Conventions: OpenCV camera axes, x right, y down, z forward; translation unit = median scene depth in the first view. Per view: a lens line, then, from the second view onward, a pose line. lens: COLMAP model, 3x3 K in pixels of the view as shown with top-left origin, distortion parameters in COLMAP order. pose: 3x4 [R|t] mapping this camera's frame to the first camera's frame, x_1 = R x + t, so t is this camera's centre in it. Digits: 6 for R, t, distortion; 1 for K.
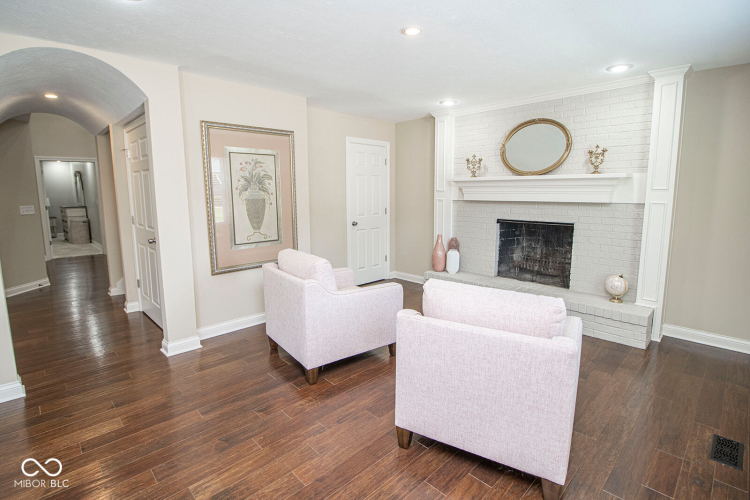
lens RADIAL K [[360.5, 0, 366.2], [0, 360.5, 240.9], [0, 0, 1]] dist [-0.000461, -0.016015]
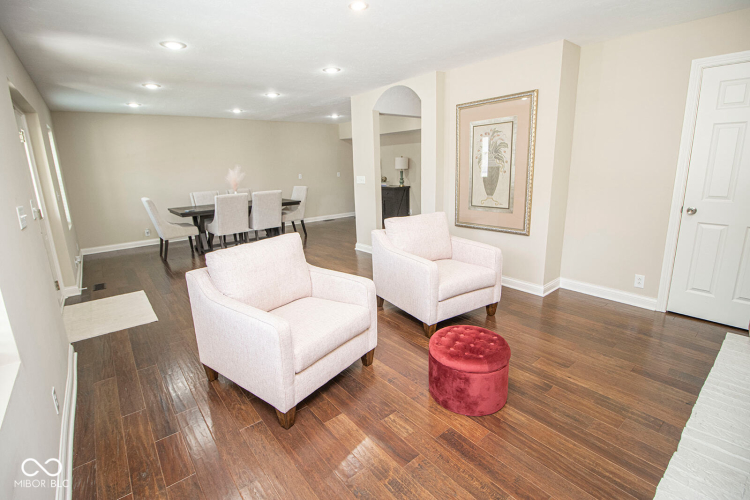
lens RADIAL K [[345.0, 0, 376.7], [0, 345.0, 239.6], [0, 0, 1]] dist [-0.000386, -0.000559]
pose [[-0.069614, 0.222352, -0.972478, 0.756743], [-0.102556, 0.968083, 0.228689, -0.105156], [0.992288, 0.115653, -0.044589, 0.721235]]
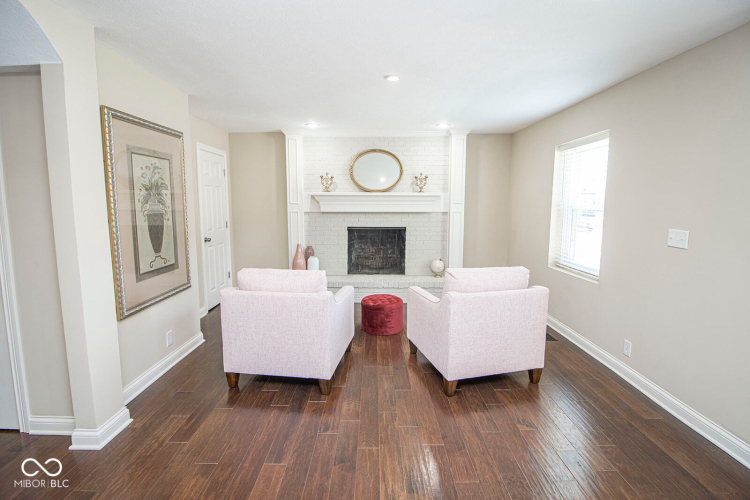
lens RADIAL K [[360.5, 0, 366.2], [0, 360.5, 240.9], [0, 0, 1]] dist [-0.000461, -0.016015]
pose [[0.698723, -0.071421, 0.711819, -0.539000], [0.093033, 0.995626, 0.008576, -0.021729], [-0.709318, 0.060231, 0.702311, 0.128838]]
